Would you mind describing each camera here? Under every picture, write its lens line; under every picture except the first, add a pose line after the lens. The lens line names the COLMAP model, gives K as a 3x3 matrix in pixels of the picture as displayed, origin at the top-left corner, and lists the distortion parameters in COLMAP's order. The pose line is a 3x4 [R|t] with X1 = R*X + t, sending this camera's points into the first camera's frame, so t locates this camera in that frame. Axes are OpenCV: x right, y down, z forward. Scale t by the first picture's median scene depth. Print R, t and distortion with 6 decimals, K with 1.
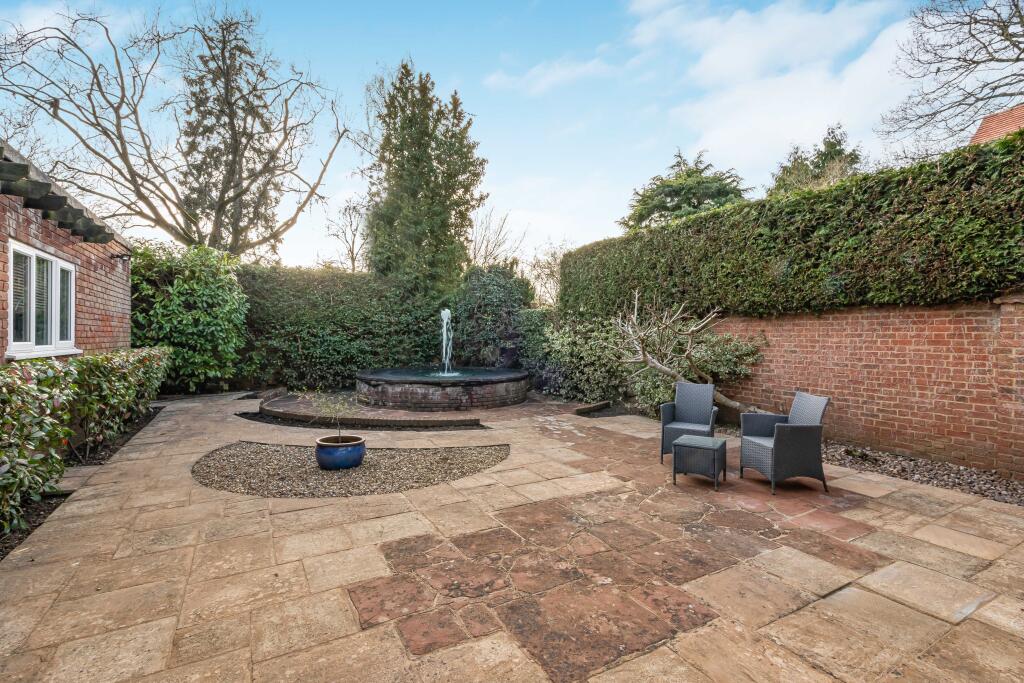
lens RADIAL K [[484.7, 0, 512.0], [0, 484.7, 341.5], [0, 0, 1]] dist [-0.002417, -0.000885]
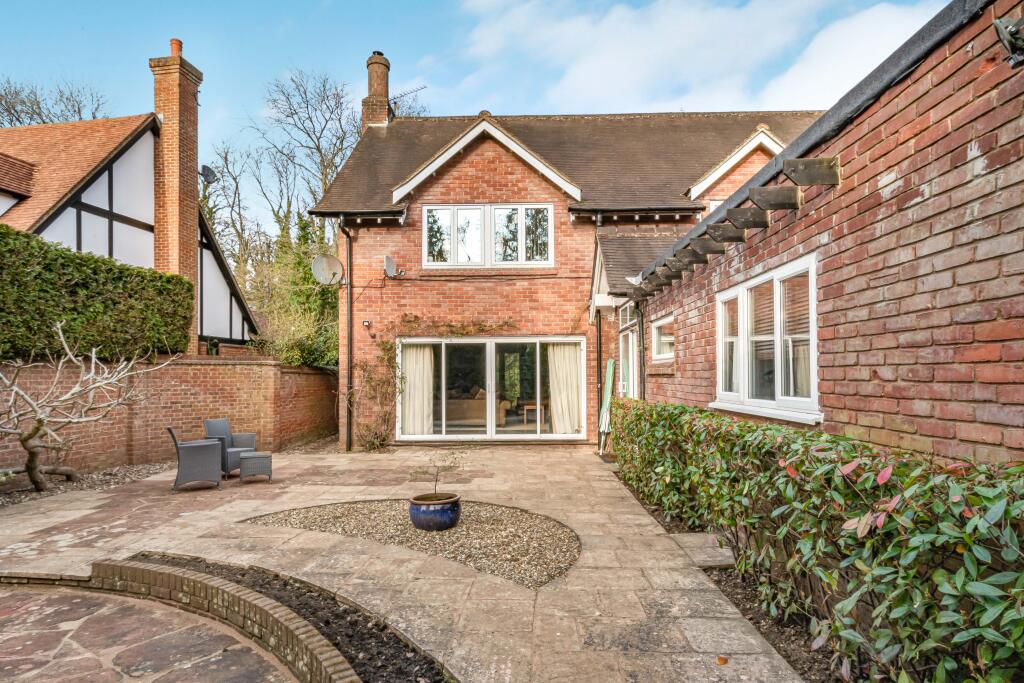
lens RADIAL K [[559.4, 0, 511.3], [0, 559.4, 369.7], [0, 0, 1]] dist [0.000015, -0.000006]
pose [[-0.866346, 0.007215, 0.499392, -1.172779], [0.008708, 0.999962, 0.000660, -0.047140], [-0.499368, 0.004921, -0.866376, 2.137284]]
